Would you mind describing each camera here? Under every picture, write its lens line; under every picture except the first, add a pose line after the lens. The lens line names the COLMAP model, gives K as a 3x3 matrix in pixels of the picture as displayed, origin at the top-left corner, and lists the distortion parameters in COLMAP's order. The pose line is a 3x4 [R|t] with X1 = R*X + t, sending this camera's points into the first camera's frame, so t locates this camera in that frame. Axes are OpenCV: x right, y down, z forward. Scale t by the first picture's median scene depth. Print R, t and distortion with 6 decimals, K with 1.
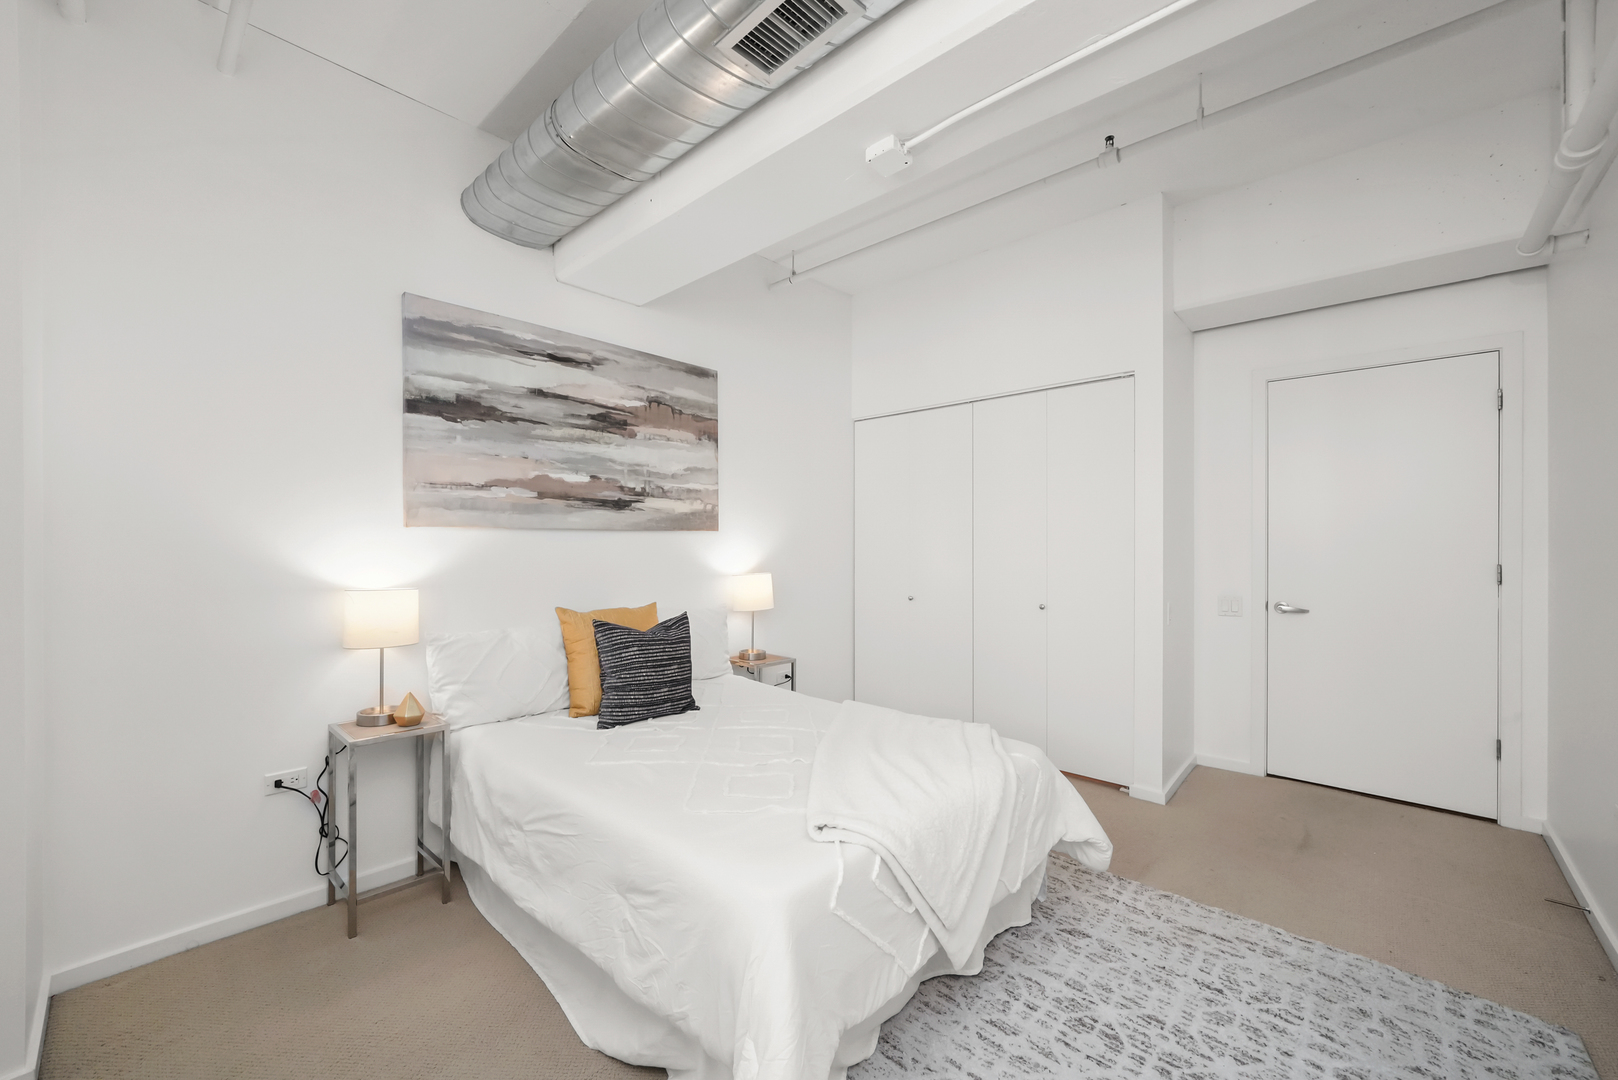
lens RADIAL K [[623.4, 0, 805.4], [0, 623.4, 547.9], [0, 0, 1]] dist [-0.013392, 0.002719]
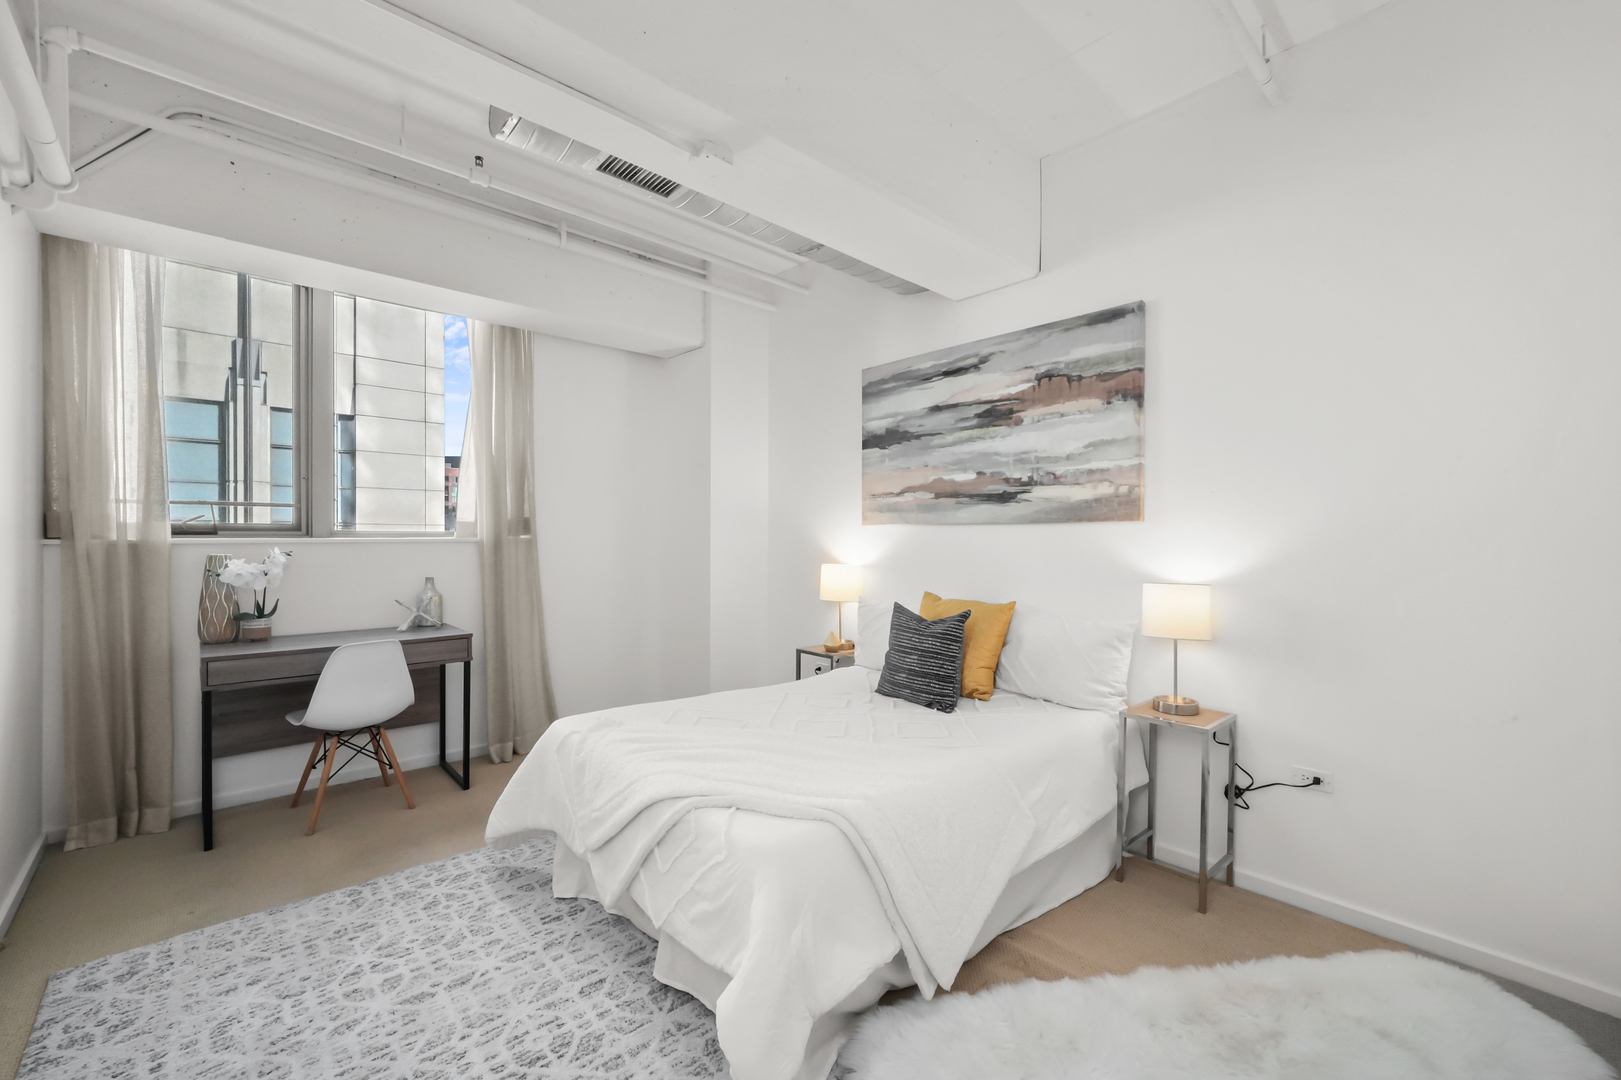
lens RADIAL K [[668.4, 0, 822.1], [0, 668.4, 547.5], [0, 0, 1]] dist [-0.009373, 0.003489]
pose [[-0.063951, 0.021899, -0.997713, 0.771035], [-0.005367, 0.999737, 0.022287, -0.012746], [0.997939, 0.006780, -0.063817, 0.786871]]
